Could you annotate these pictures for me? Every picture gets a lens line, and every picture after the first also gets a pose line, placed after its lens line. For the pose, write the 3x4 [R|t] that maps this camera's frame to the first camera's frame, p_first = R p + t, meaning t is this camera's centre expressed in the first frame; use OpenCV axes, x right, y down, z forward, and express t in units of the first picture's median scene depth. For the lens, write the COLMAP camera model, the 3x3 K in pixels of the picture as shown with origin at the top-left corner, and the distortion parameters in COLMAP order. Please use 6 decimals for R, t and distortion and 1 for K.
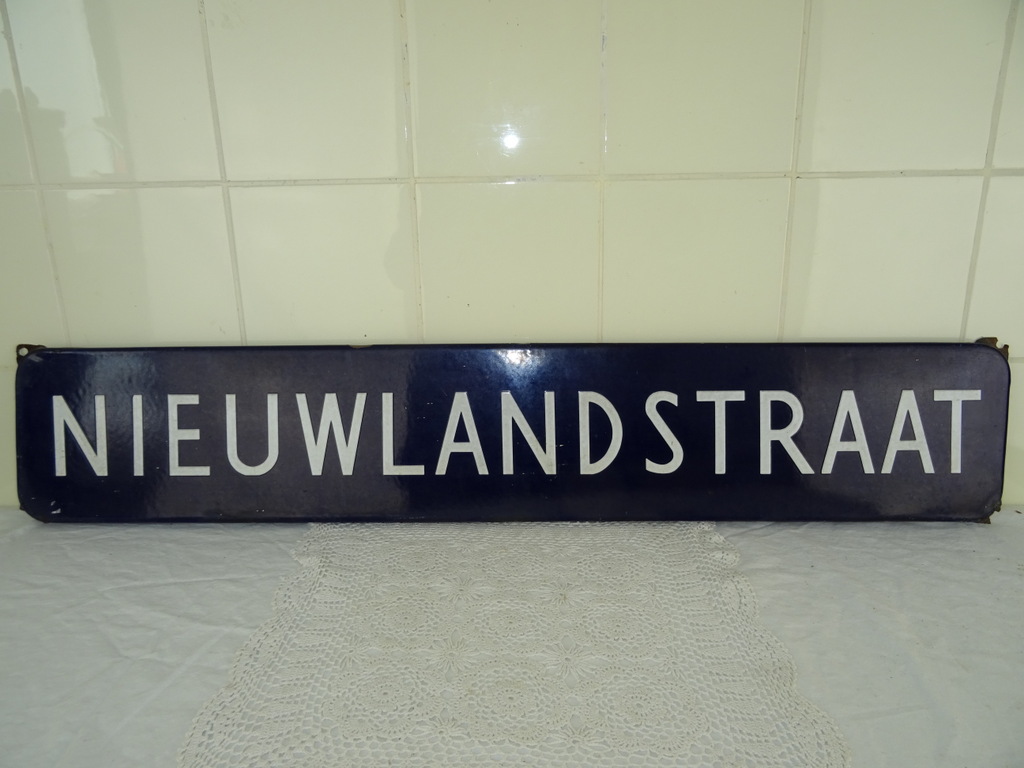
lens RADIAL K [[728.9, 0, 514.6], [0, 728.9, 383.8], [0, 0, 1]] dist [-0.001466, -0.014805]
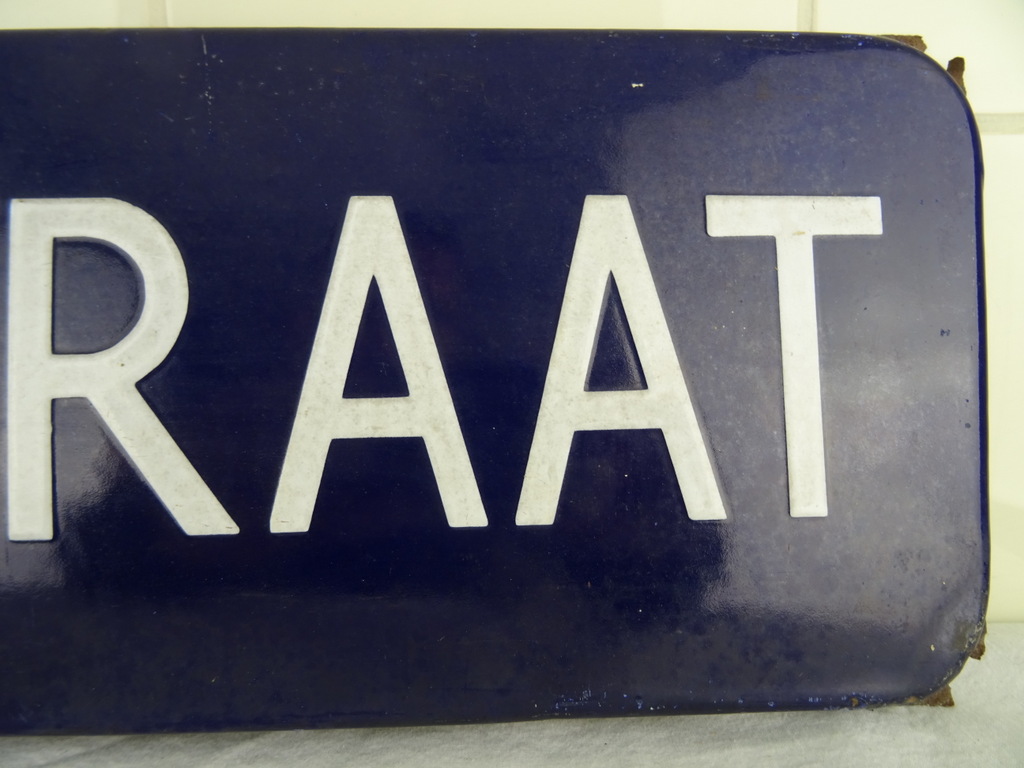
lens RADIAL K [[728.9, 0, 507.6], [0, 728.9, 392.1], [0, 0, 1]] dist [-0.001466, -0.014805]
pose [[0.997895, -0.015510, 0.062965, 0.485050], [0.021649, 0.994949, -0.098015, 0.101739], [-0.061126, 0.099172, 0.993191, 0.746984]]
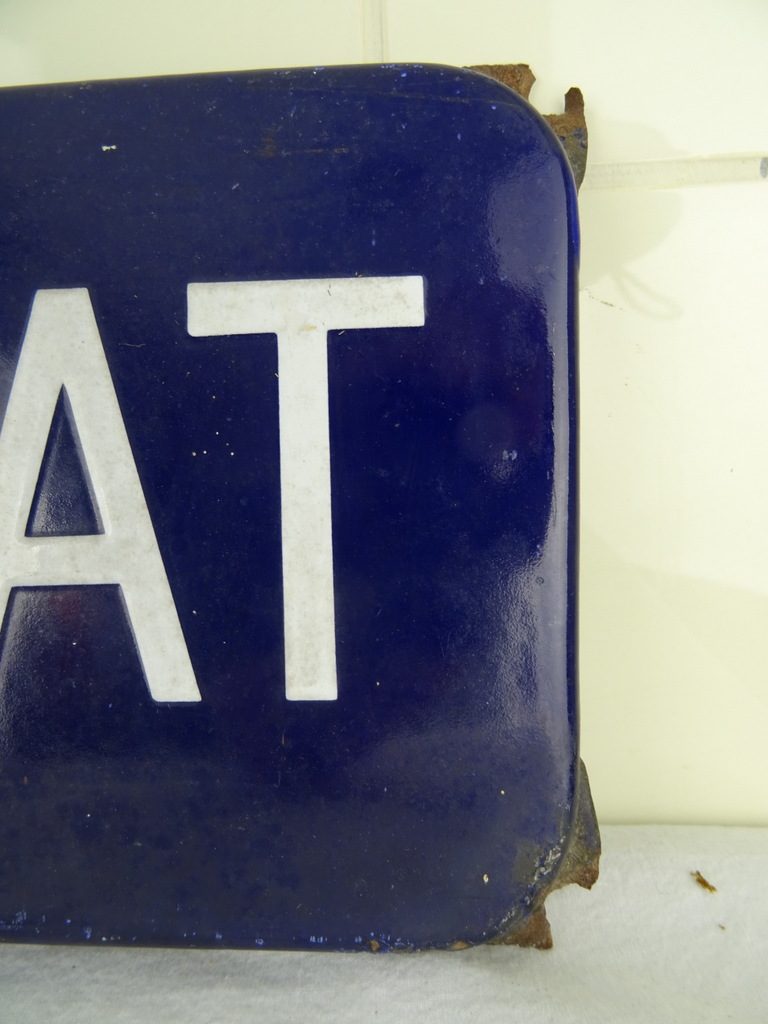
lens RADIAL K [[728.9, 0, 385.8], [0, 728.9, 520.7], [0, 0, 1]] dist [-0.001466, -0.014805]
pose [[0.998459, -0.020499, -0.051577, 0.637168], [0.015816, 0.995851, -0.089615, 0.092456], [0.053200, 0.088661, 0.994640, 0.801576]]
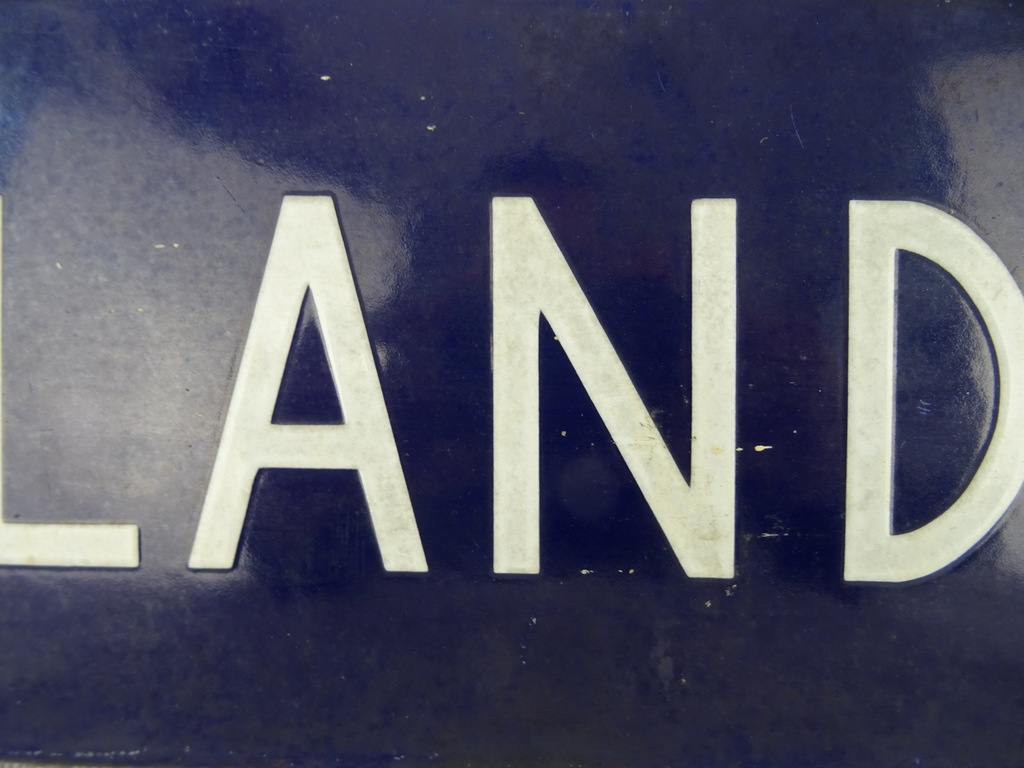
lens RADIAL K [[728.9, 0, 514.7], [0, 728.9, 383.2], [0, 0, 1]] dist [-0.001466, -0.014805]
pose [[0.999778, 0.020078, -0.006433, -0.009044], [-0.020028, 0.999770, 0.007681, 0.065236], [0.006586, -0.007550, 0.999950, 0.781661]]
